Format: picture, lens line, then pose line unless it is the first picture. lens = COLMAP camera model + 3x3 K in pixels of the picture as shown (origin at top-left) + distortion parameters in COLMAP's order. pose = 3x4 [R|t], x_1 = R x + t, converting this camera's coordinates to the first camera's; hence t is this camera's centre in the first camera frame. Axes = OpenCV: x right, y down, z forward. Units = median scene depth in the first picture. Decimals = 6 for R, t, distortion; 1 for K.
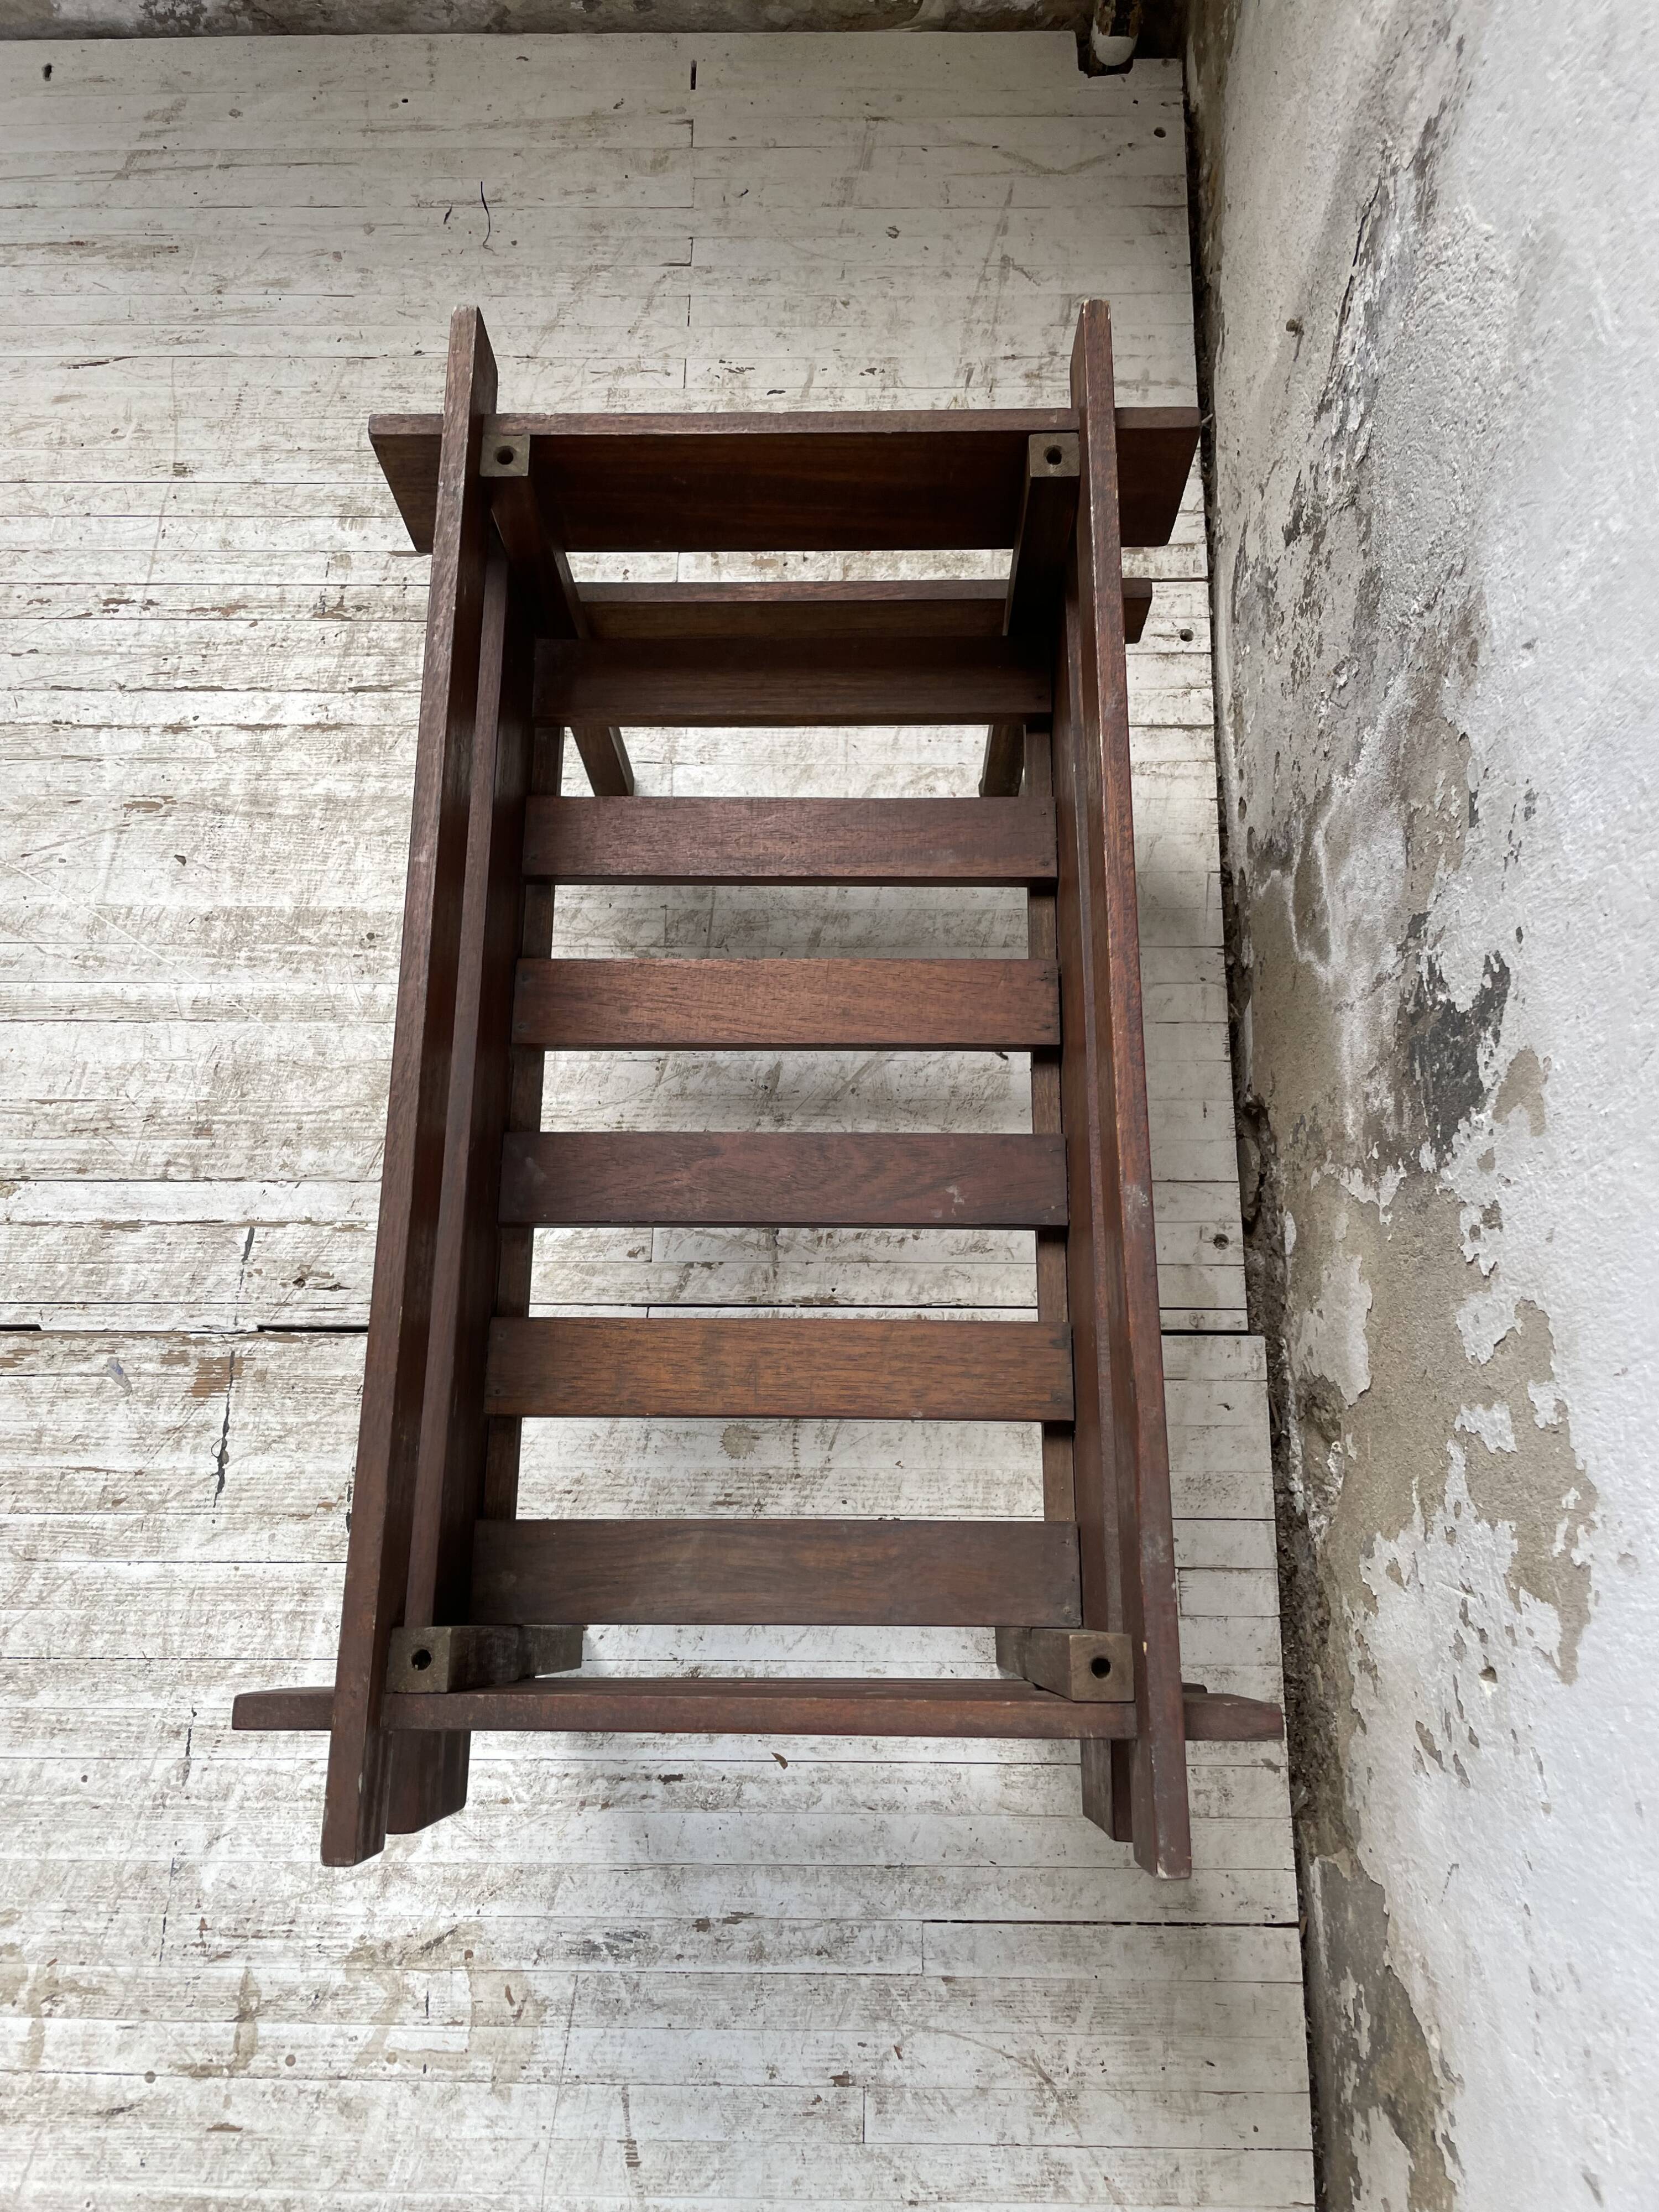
lens RADIAL K [[1678.9, 0, 828.0], [0, 1678.9, 1098.3], [0, 0, 1]] dist [0.085886, -0.120007]
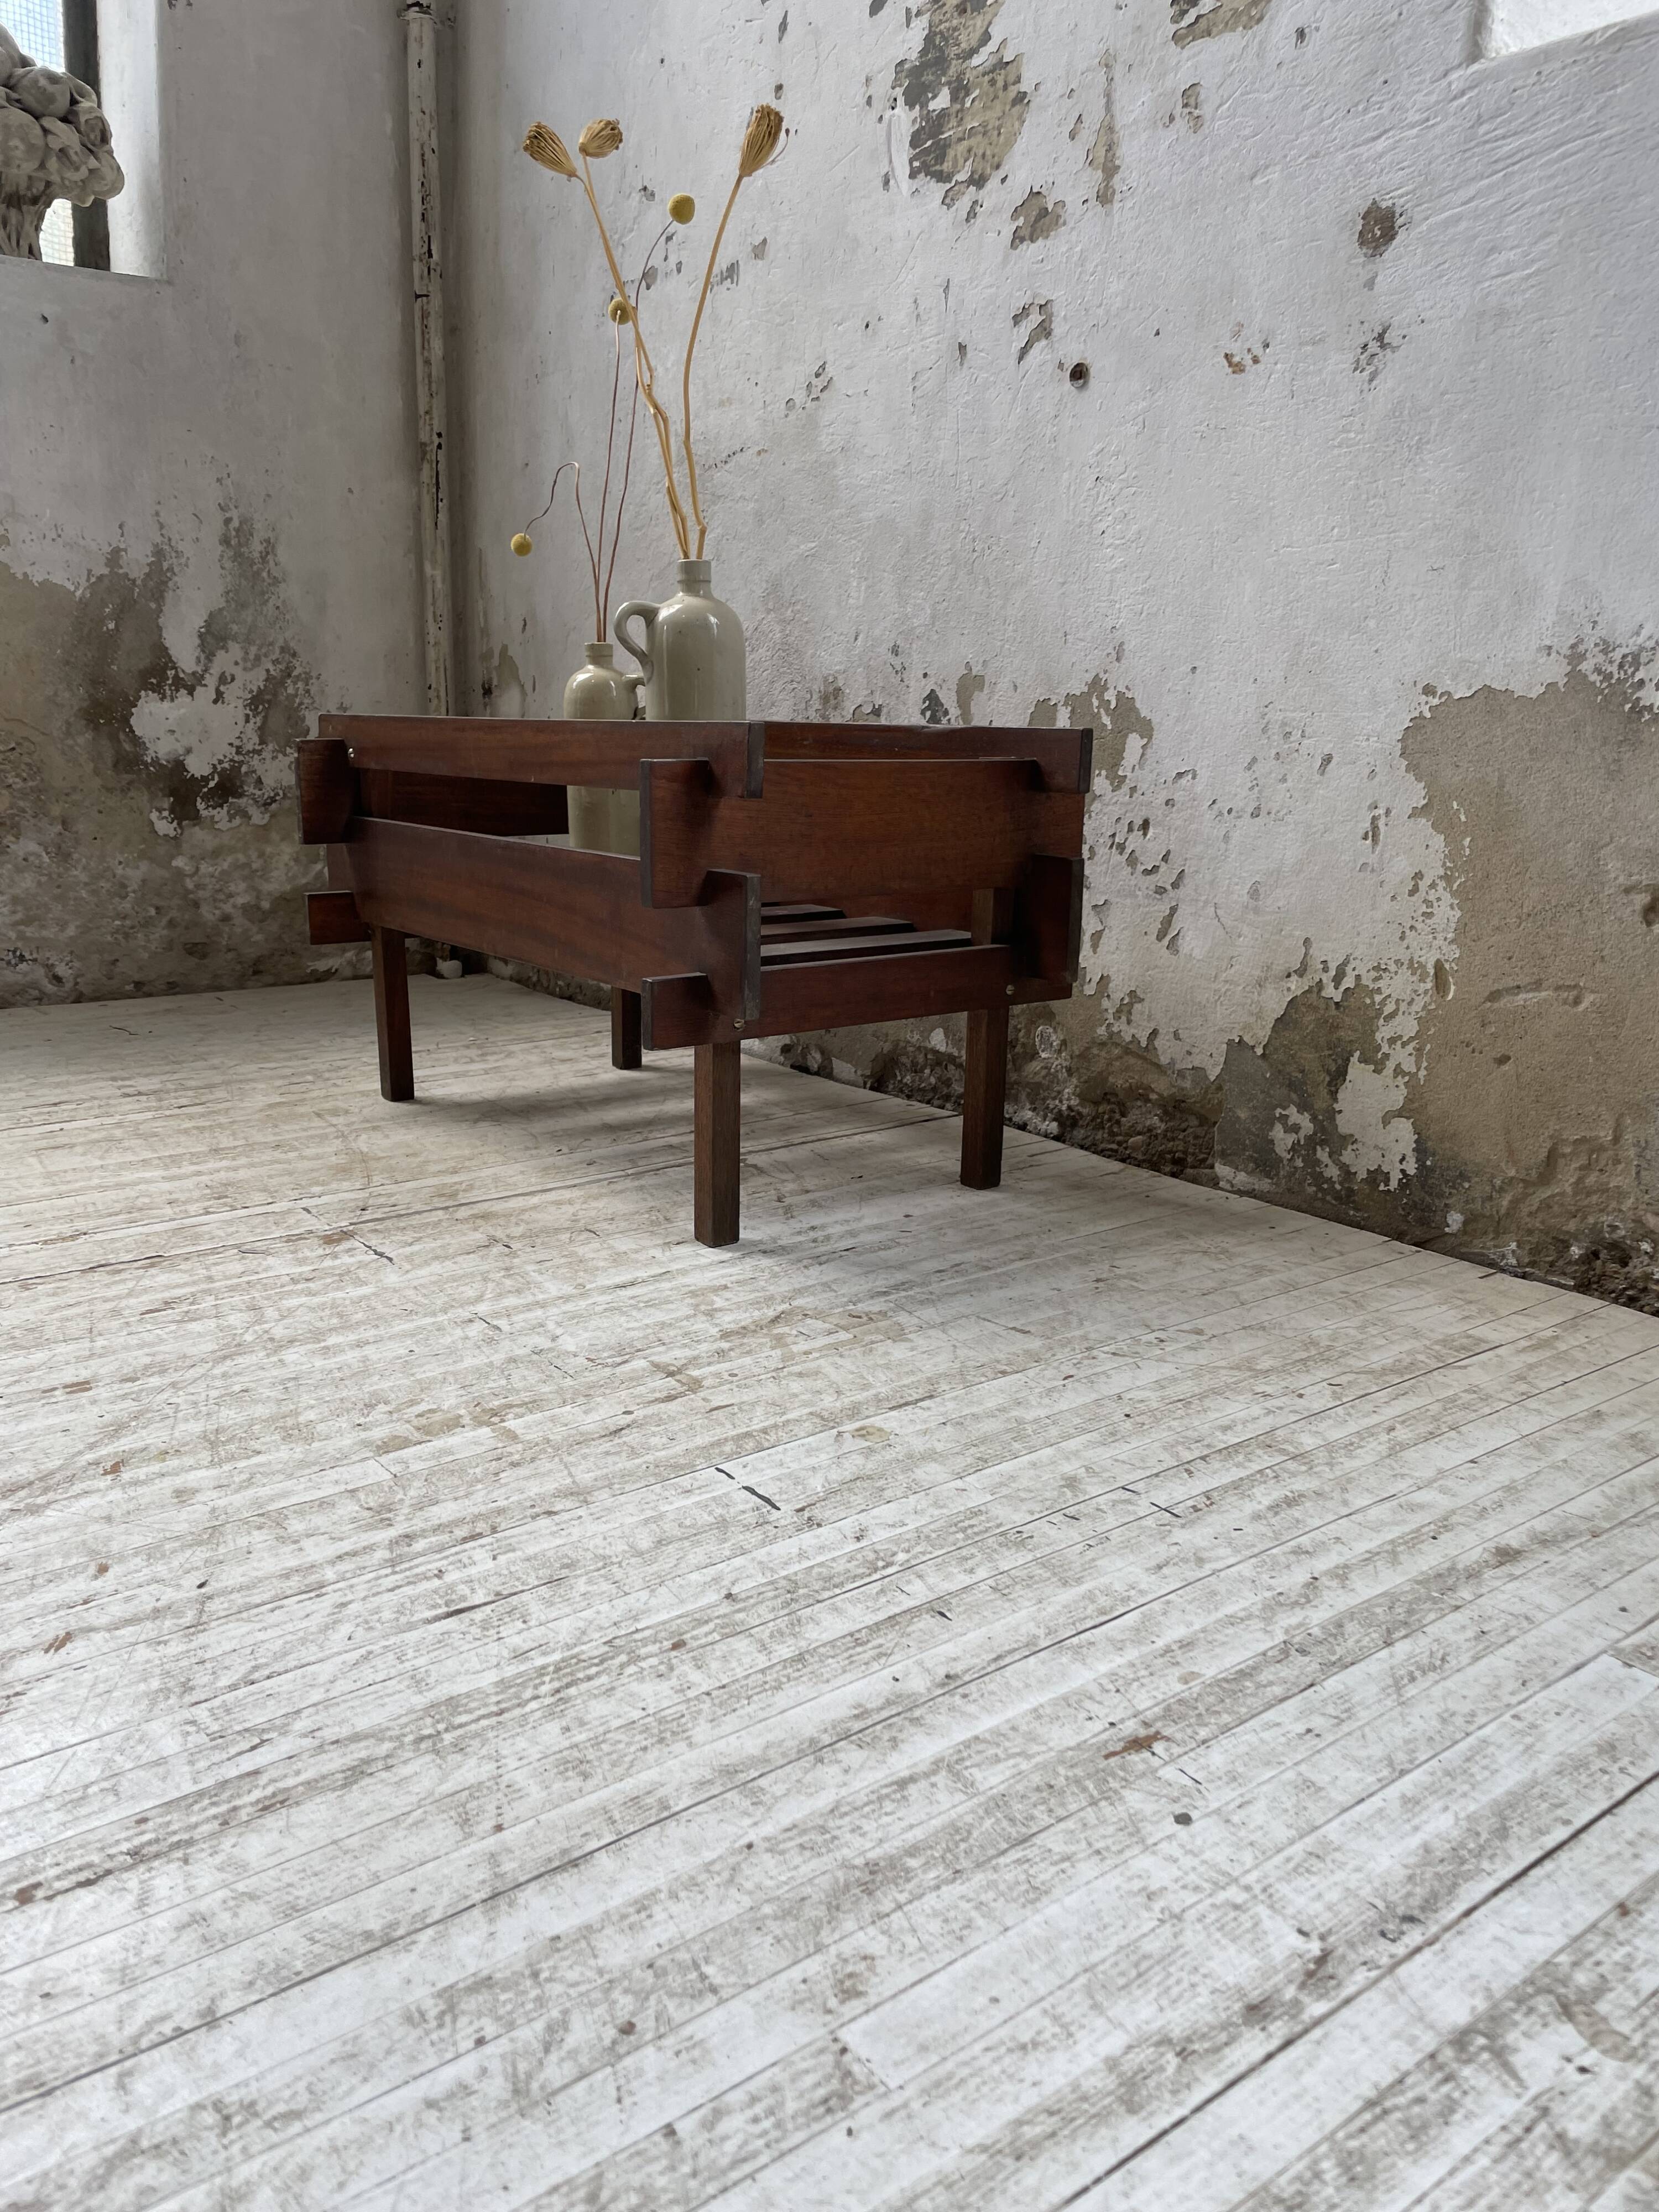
lens RADIAL K [[1678.9, 0, 814.7], [0, 1678.9, 1080.8], [0, 0, 1]] dist [0.085886, -0.120007]
pose [[0.783851, -0.105258, 0.611963, -0.803430], [0.585490, 0.453554, -0.671931, 1.088417], [-0.206832, 0.884991, 0.417146, 0.352003]]
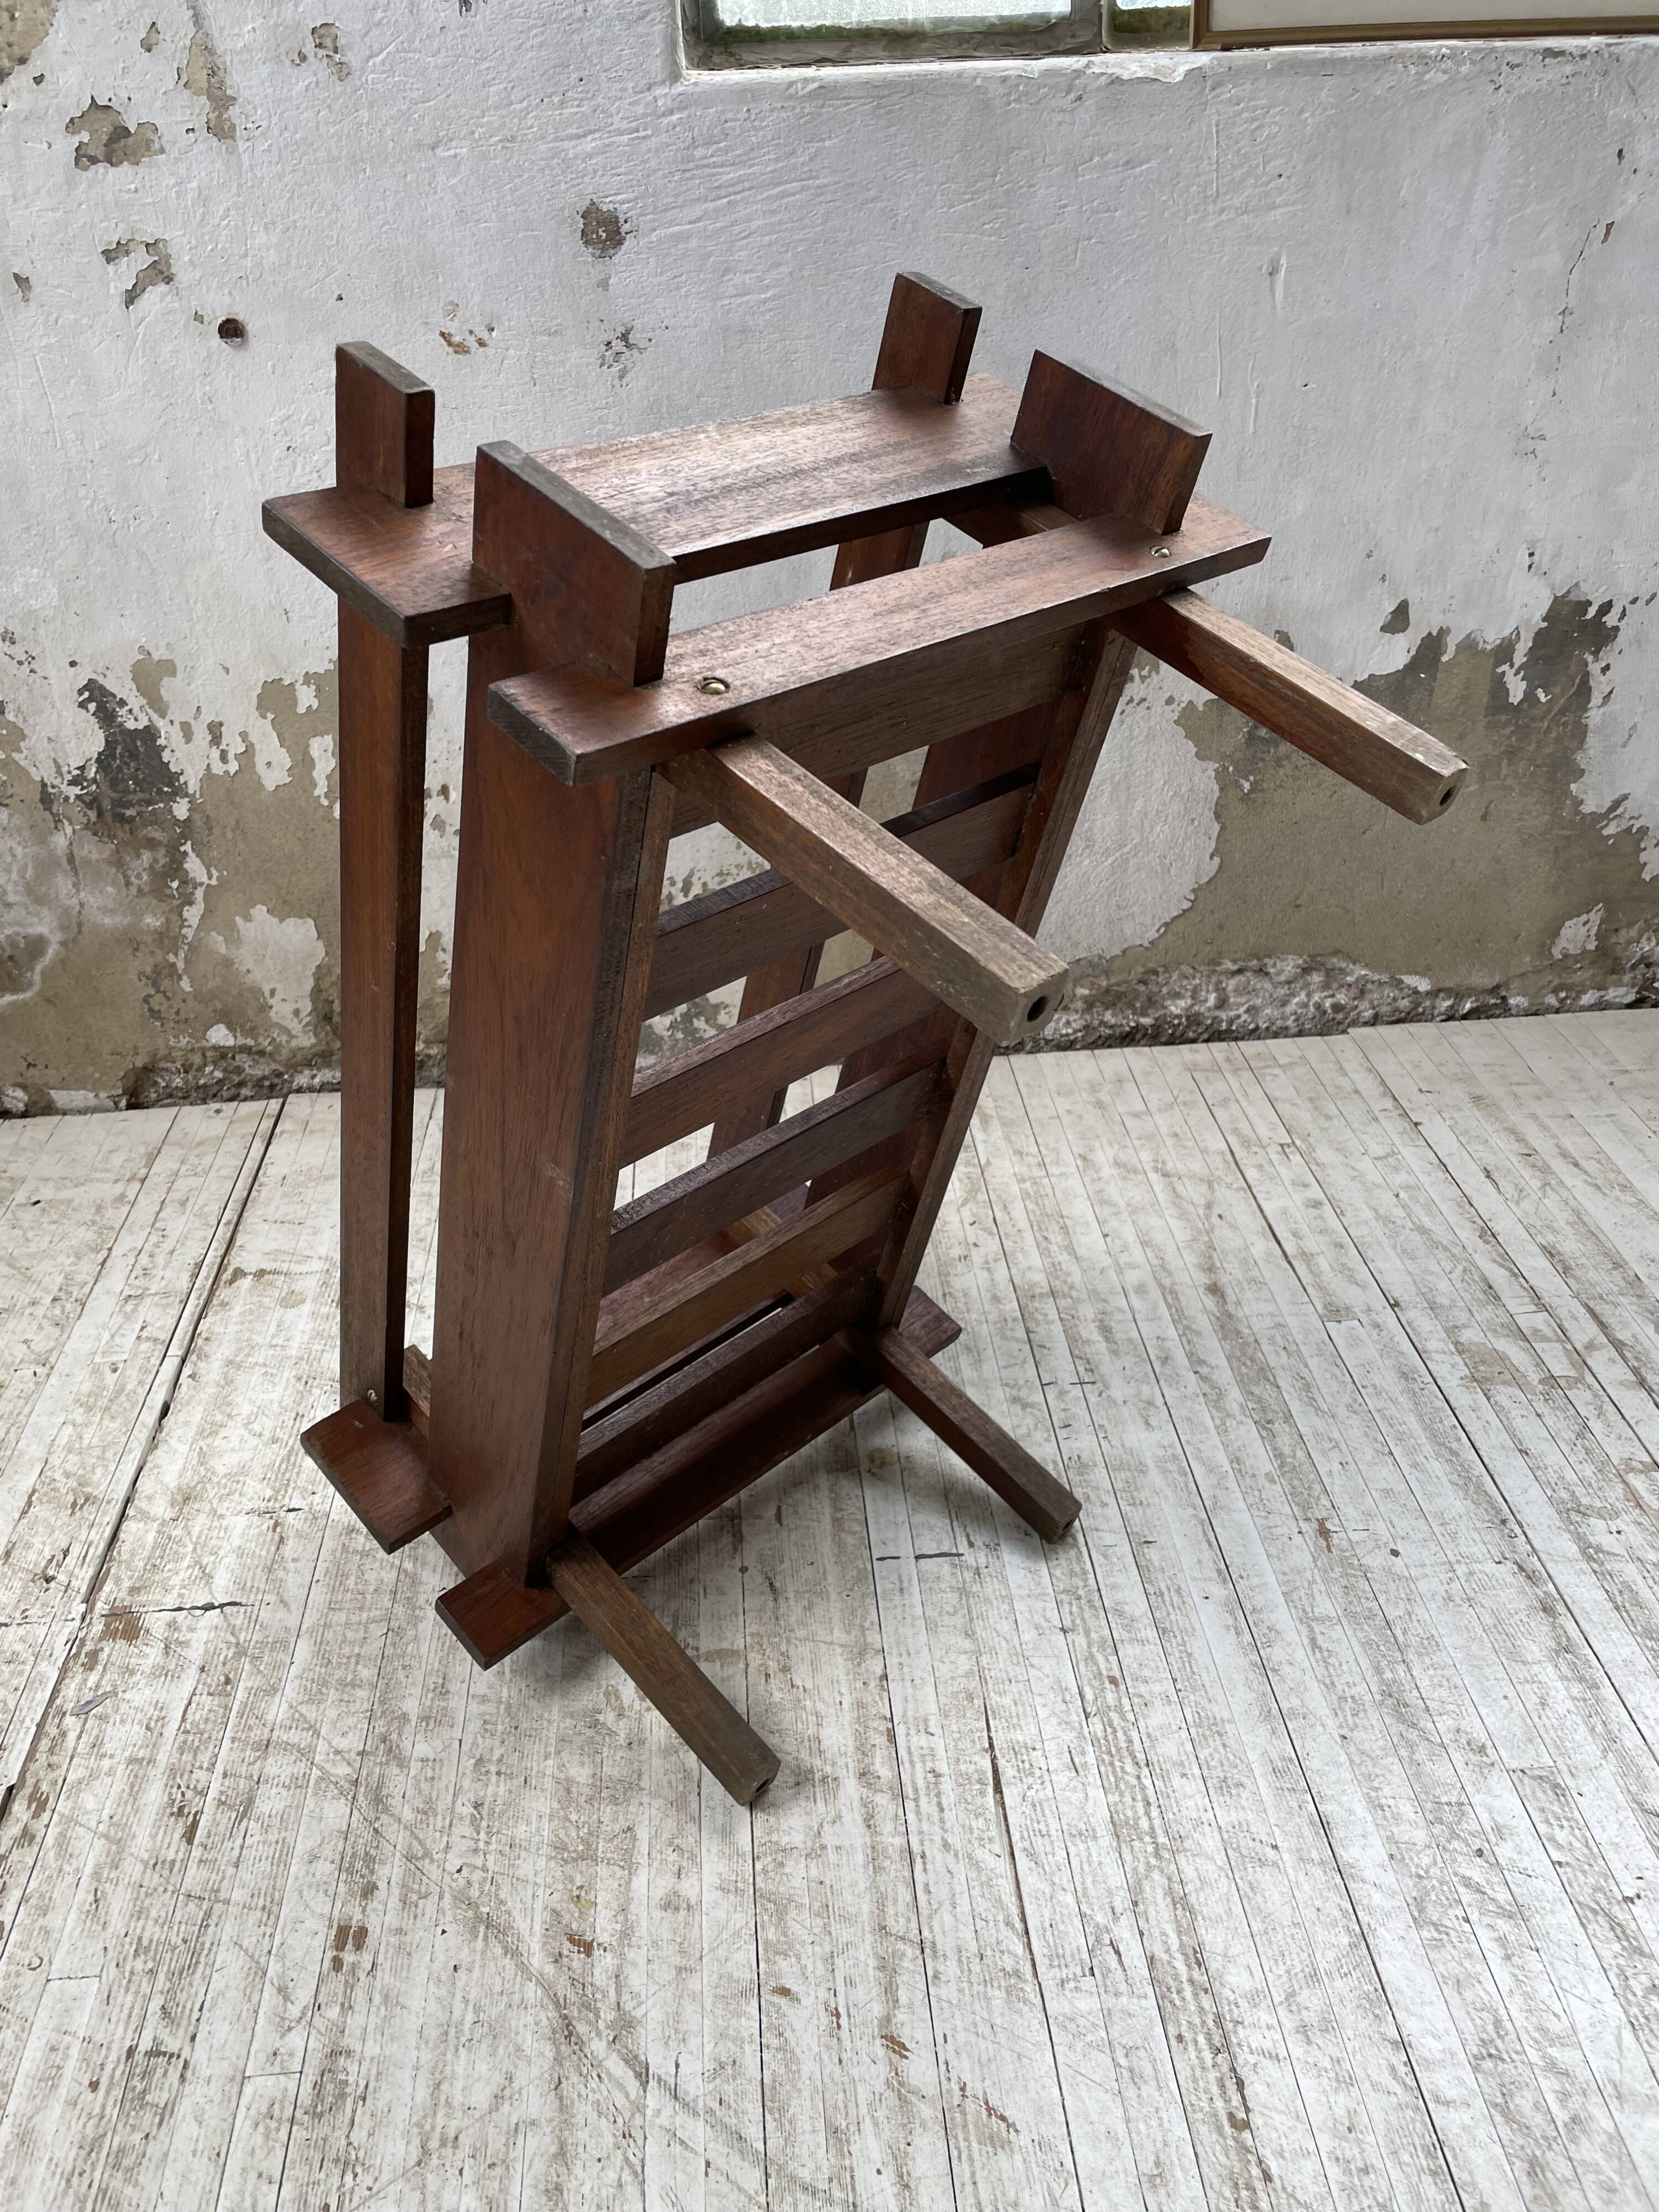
lens RADIAL K [[1678.9, 0, 812.2], [0, 1678.9, 1091.7], [0, 0, 1]] dist [0.085886, -0.120007]
pose [[-0.072775, -0.495967, 0.865286, -1.103641], [0.964476, 0.185912, 0.187679, 0.309335], [-0.253949, 0.848206, 0.464818, 0.163136]]
